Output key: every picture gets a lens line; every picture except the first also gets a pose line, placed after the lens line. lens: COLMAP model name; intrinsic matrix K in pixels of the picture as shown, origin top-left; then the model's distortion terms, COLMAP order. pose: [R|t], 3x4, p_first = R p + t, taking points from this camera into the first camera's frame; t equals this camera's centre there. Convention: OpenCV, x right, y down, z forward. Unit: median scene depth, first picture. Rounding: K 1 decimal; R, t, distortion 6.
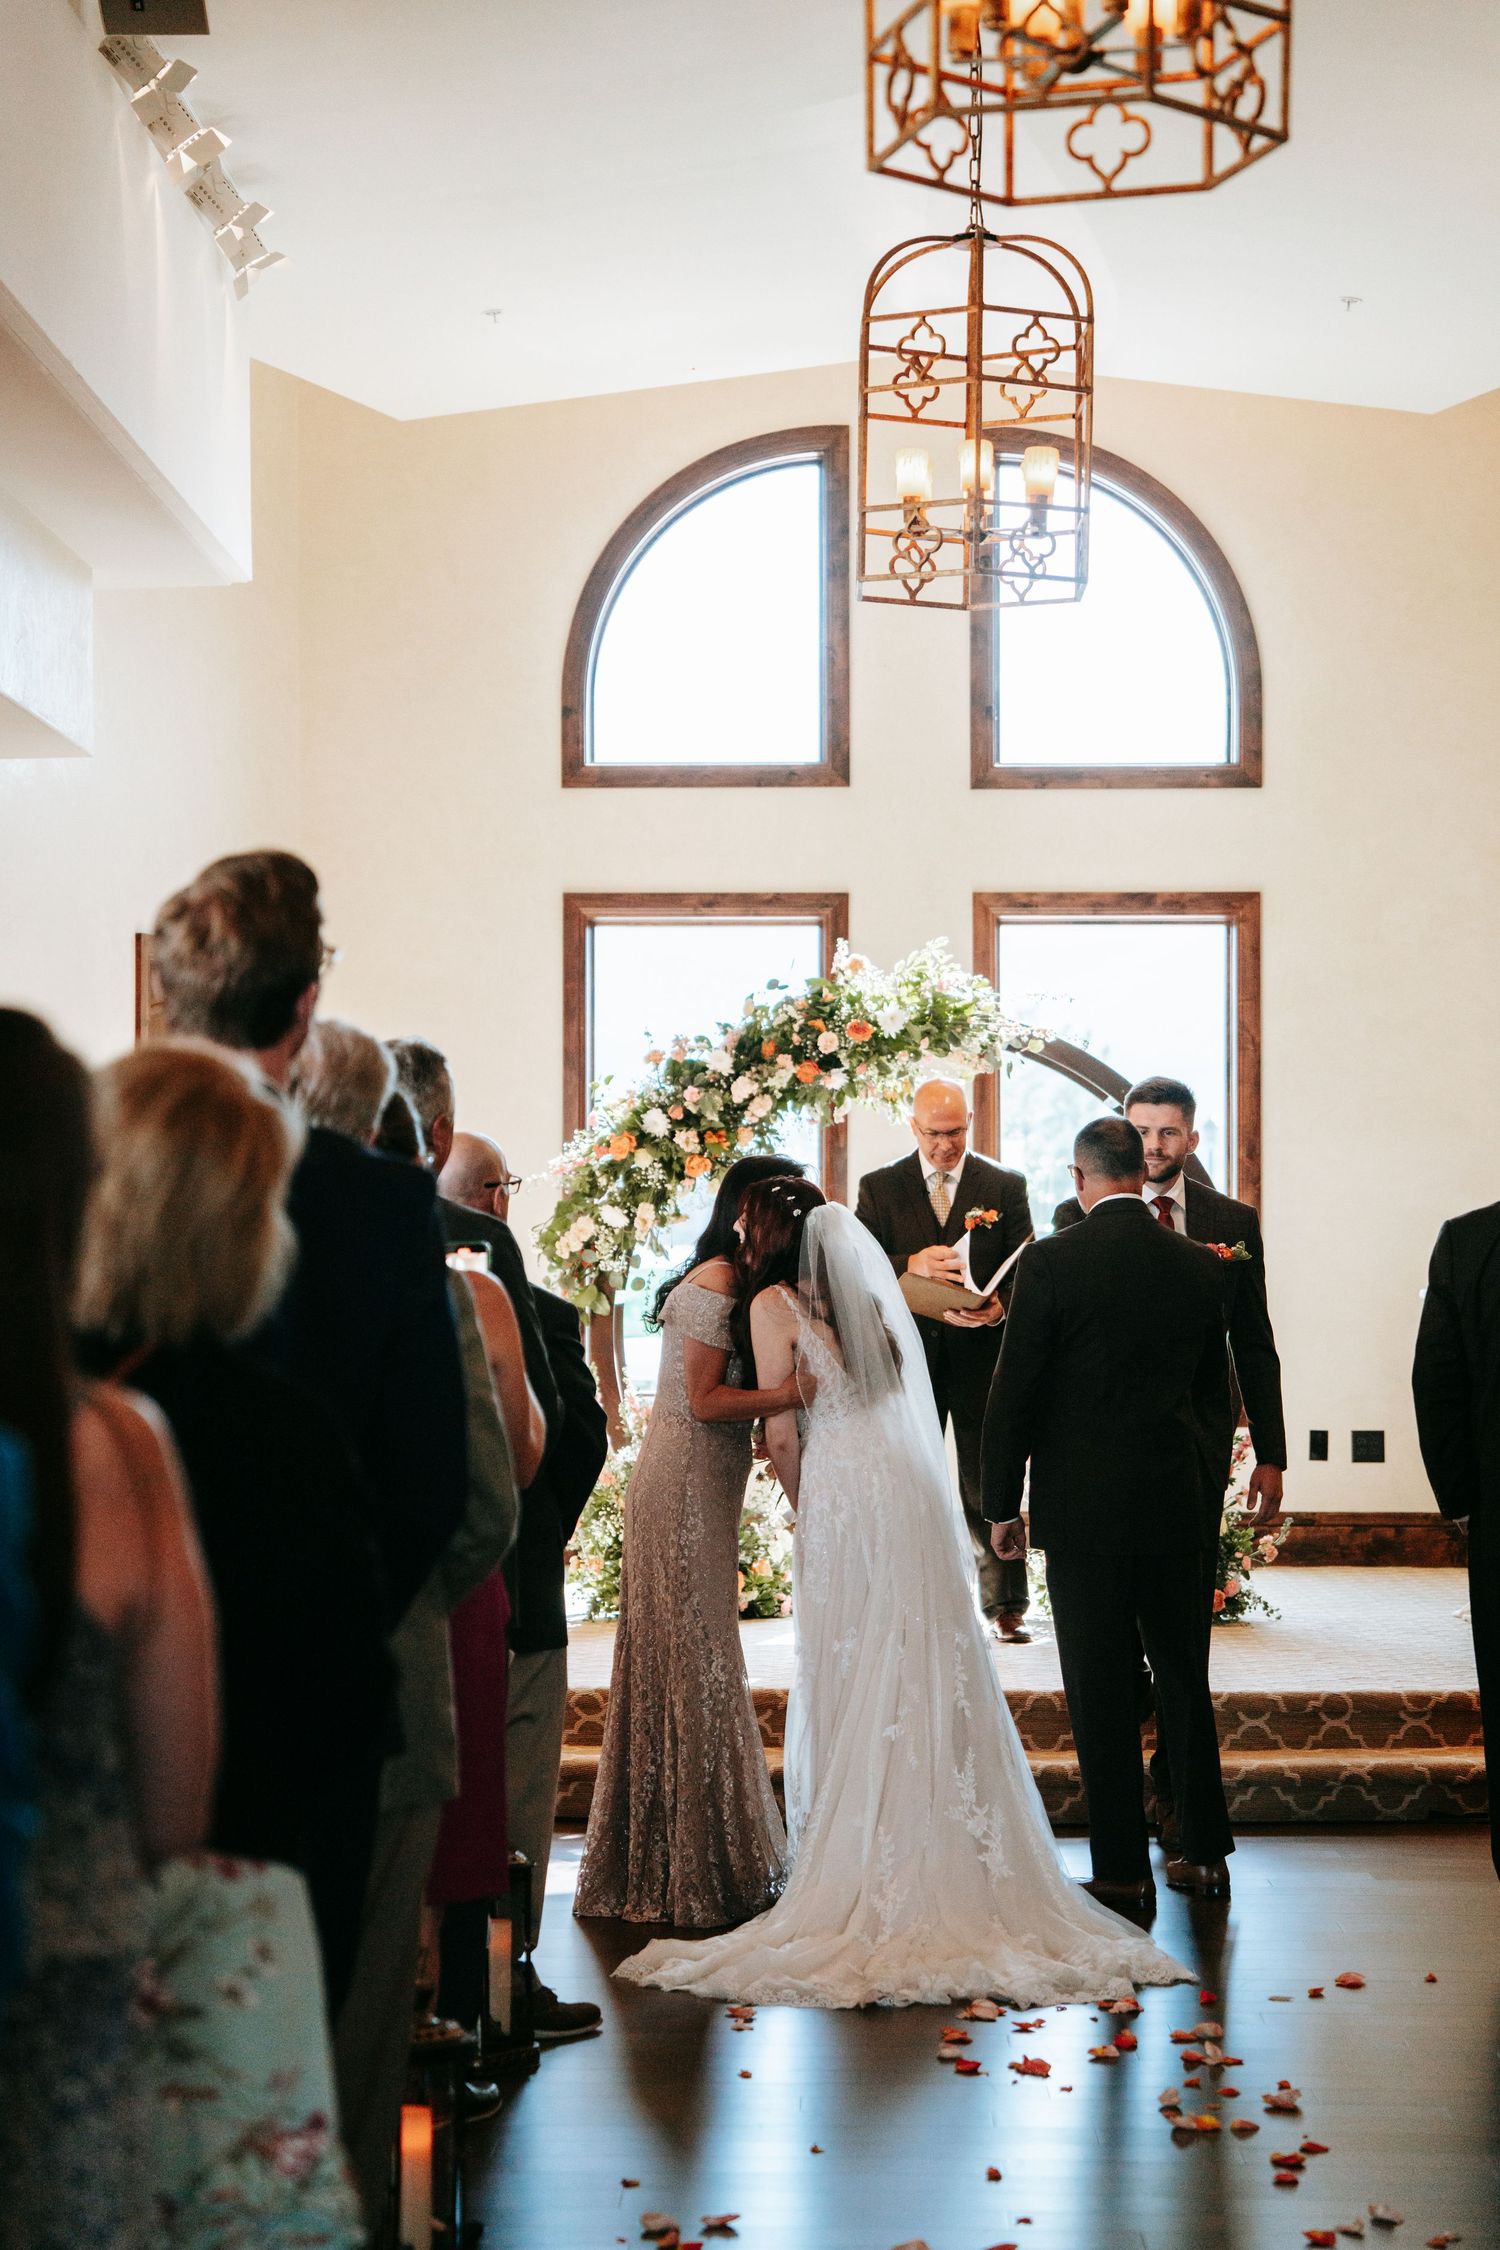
lens RADIAL K [[4587.4, 0, 750.0], [0, 4587.4, 1125.0], [0, 0, 1]] dist [0.096106, 0.088768]
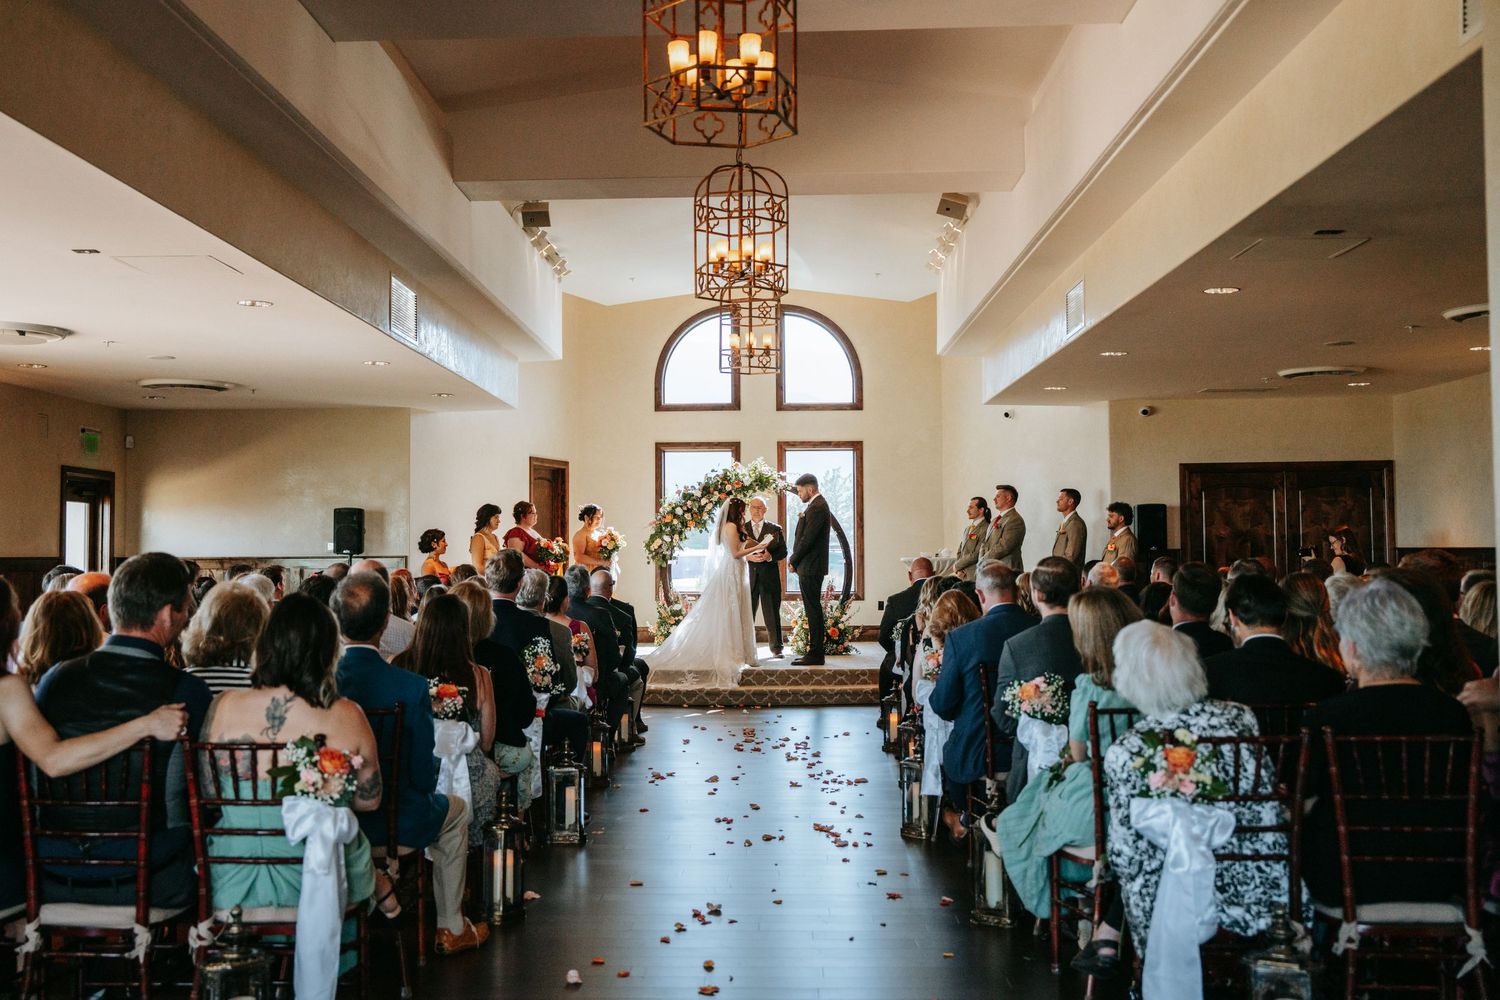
lens RADIAL K [[1667.0, 0, 750.0], [0, 1667.0, 500.0], [0, 0, 1]] dist [-0.366901, 0.000123]
pose [[0.999983, -0.005884, -0.000212, 0.028715], [0.005883, 0.999971, -0.004805, -0.002221], [0.000240, 0.004803, 0.999988, -0.218284]]
